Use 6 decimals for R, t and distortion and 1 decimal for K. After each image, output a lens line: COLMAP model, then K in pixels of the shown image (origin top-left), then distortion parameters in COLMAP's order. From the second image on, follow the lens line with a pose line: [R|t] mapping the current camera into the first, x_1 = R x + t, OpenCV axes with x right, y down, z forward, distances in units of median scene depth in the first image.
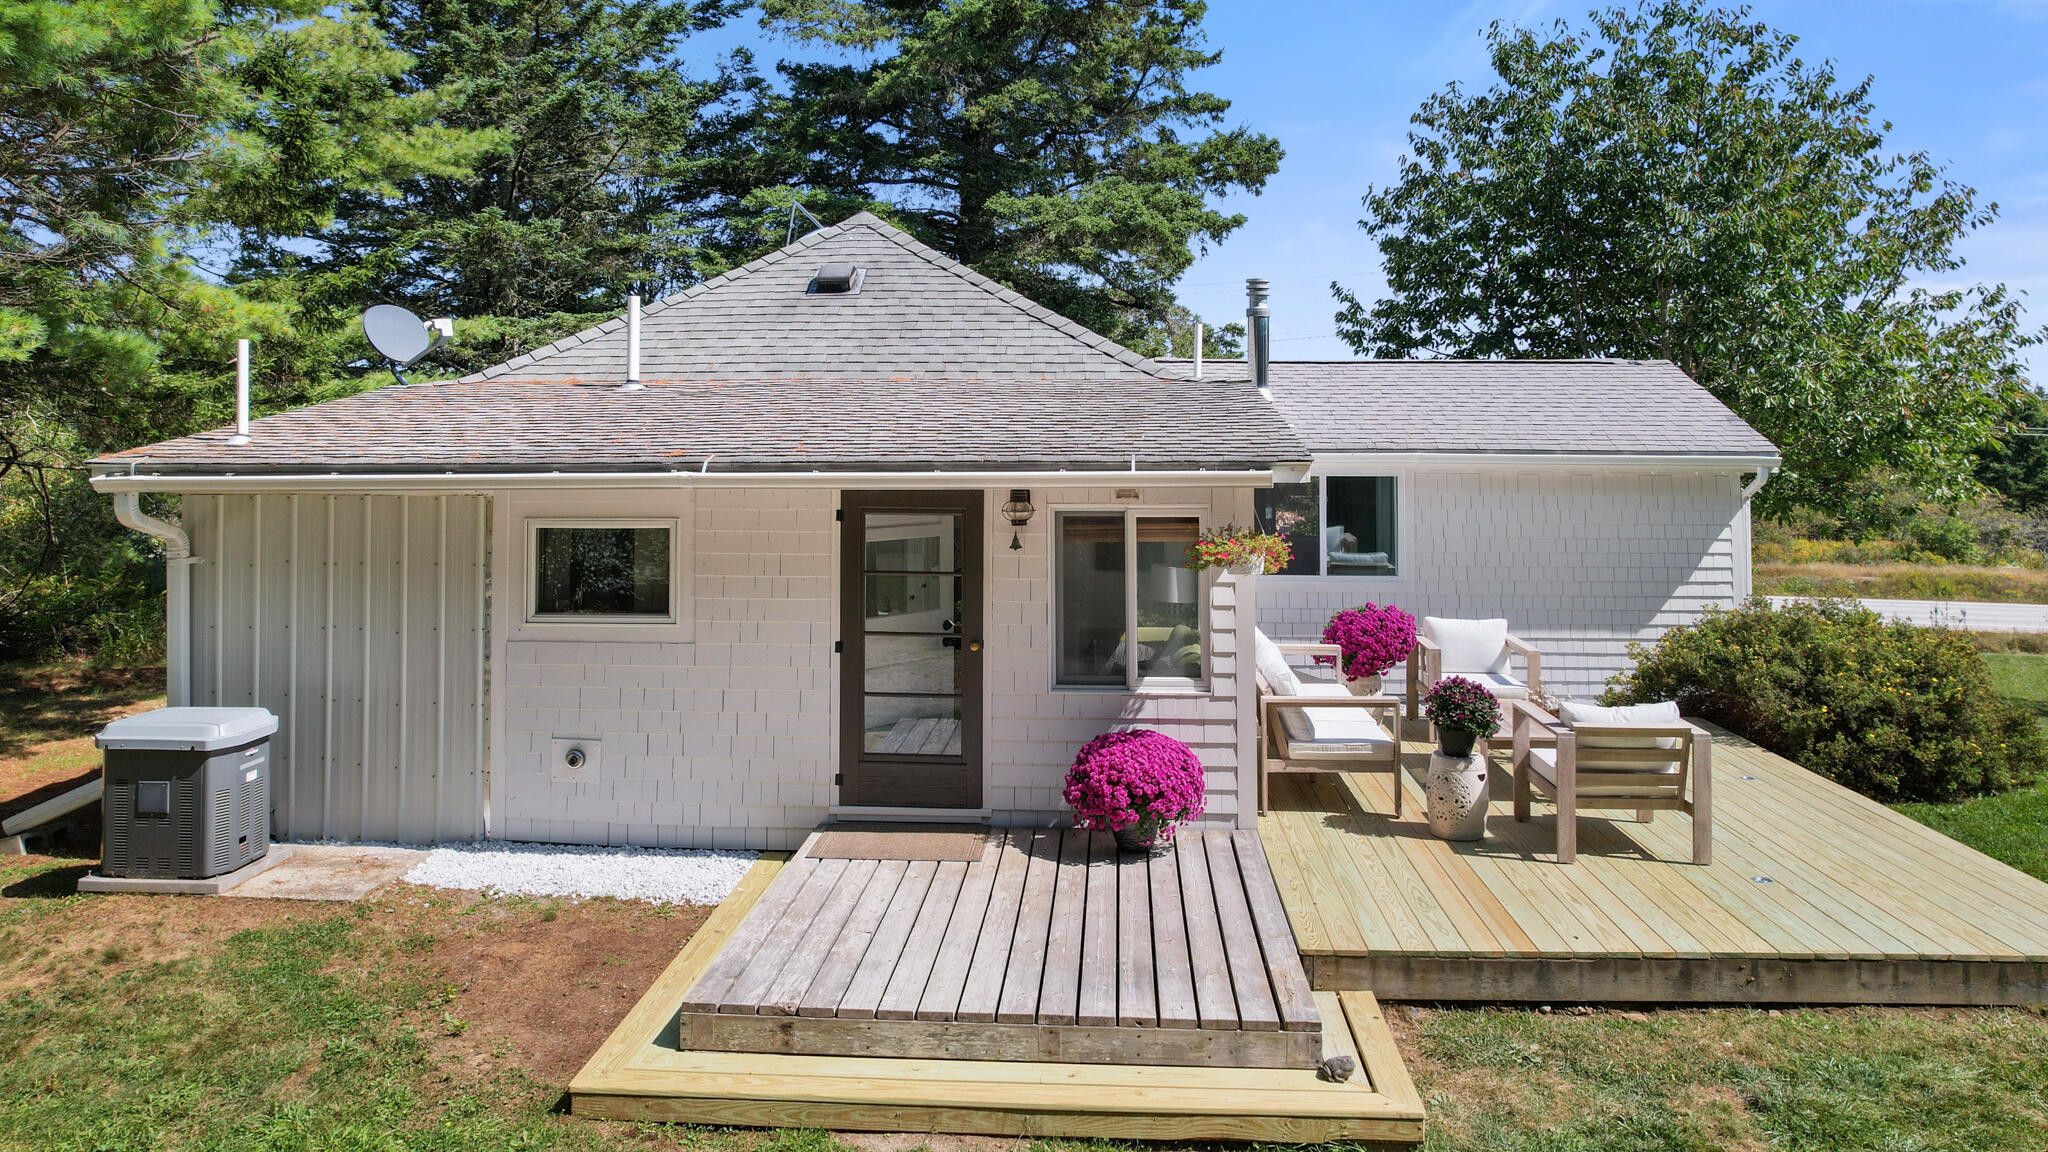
lens RADIAL K [[1341.1, 0, 1024.0], [0, 1341.1, 576.0], [0, 0, 1]] dist [-0.052654, 0.000306]
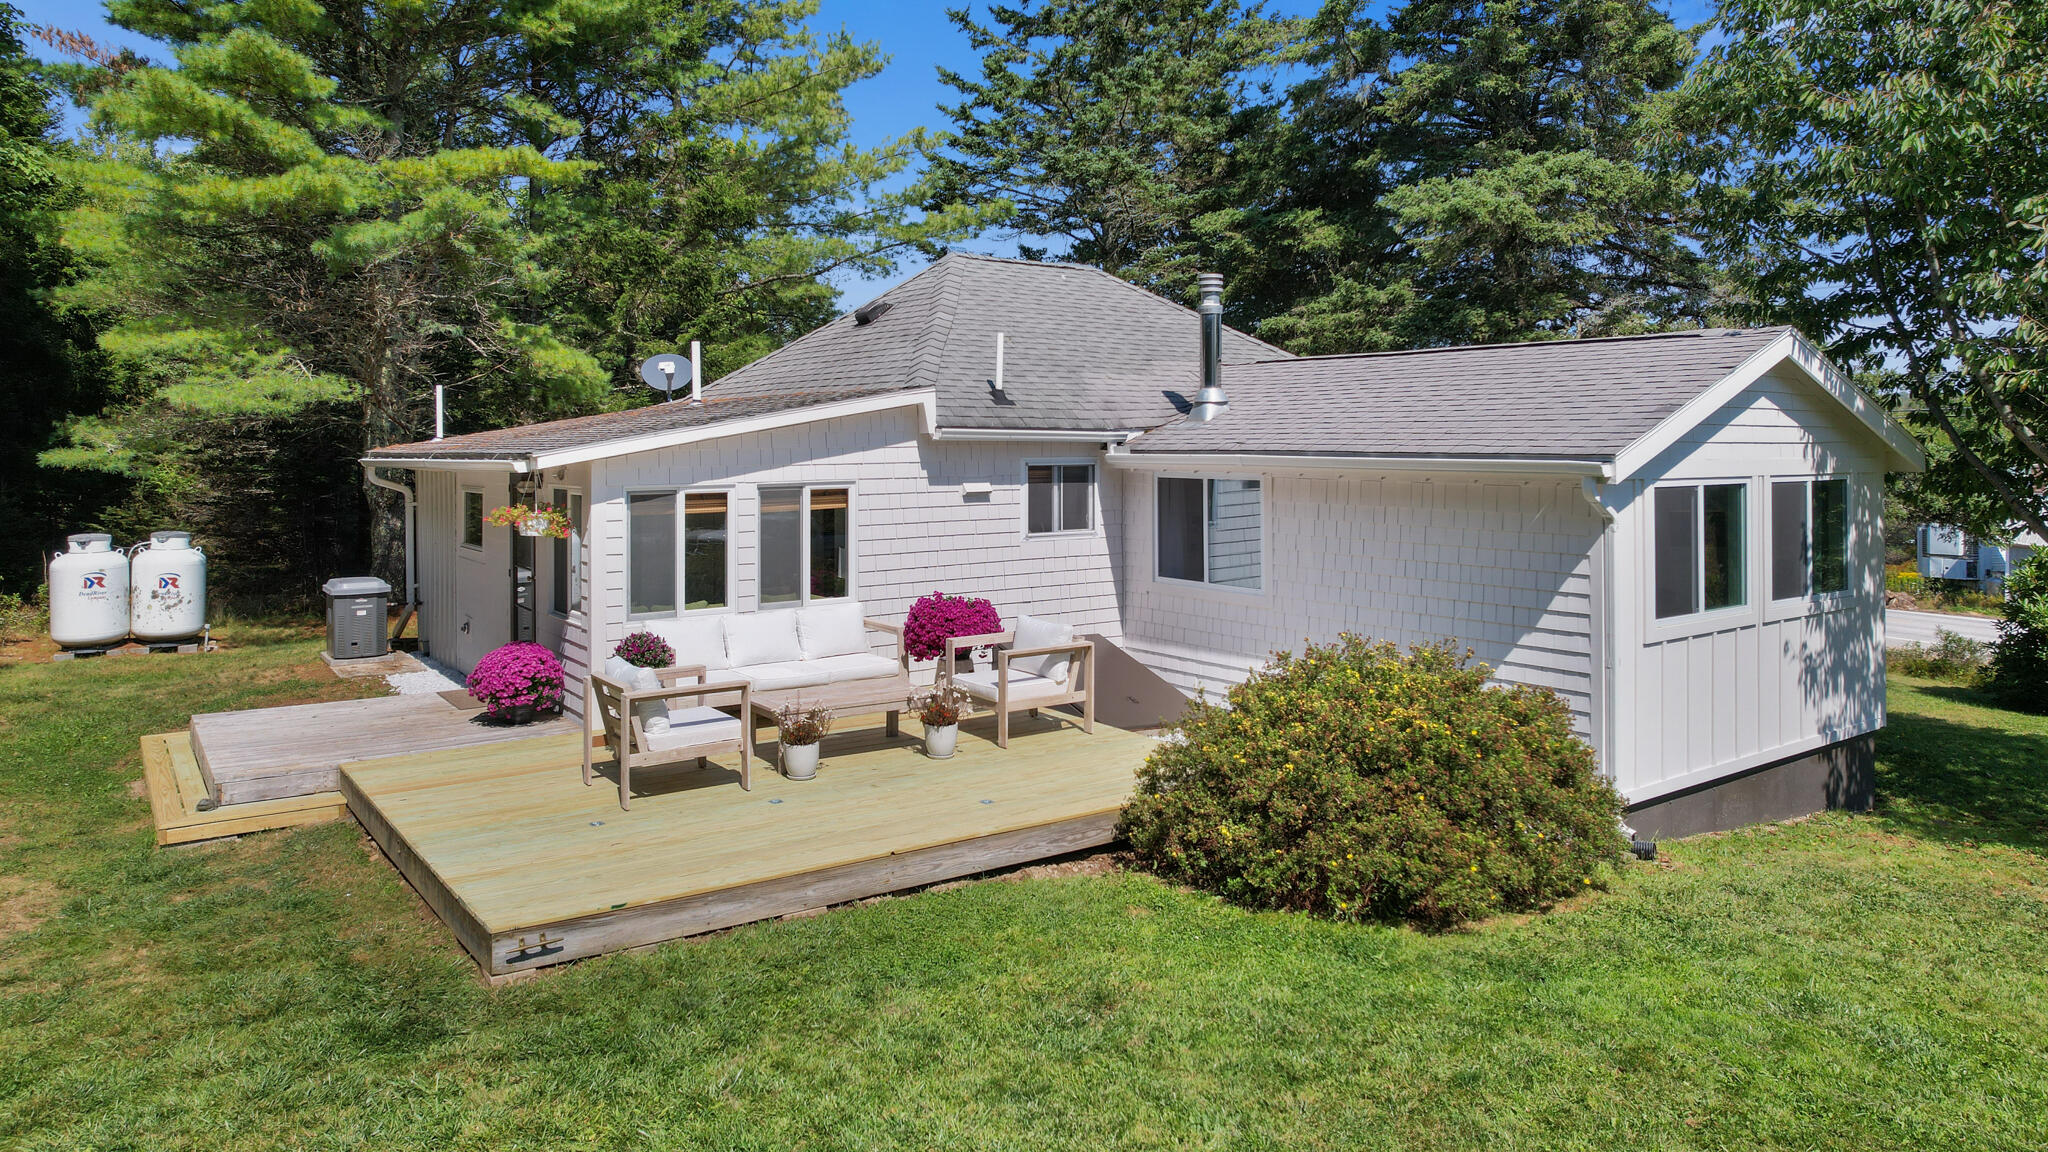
lens RADIAL K [[1341.1, 0, 1024.0], [0, 1341.1, 576.0], [0, 0, 1]] dist [-0.052654, 0.000306]
pose [[0.633538, 0.079789, -0.769586, 0.900741], [-0.076676, 0.996247, 0.040168, -0.033243], [0.769903, 0.033560, 0.637278, 0.293960]]
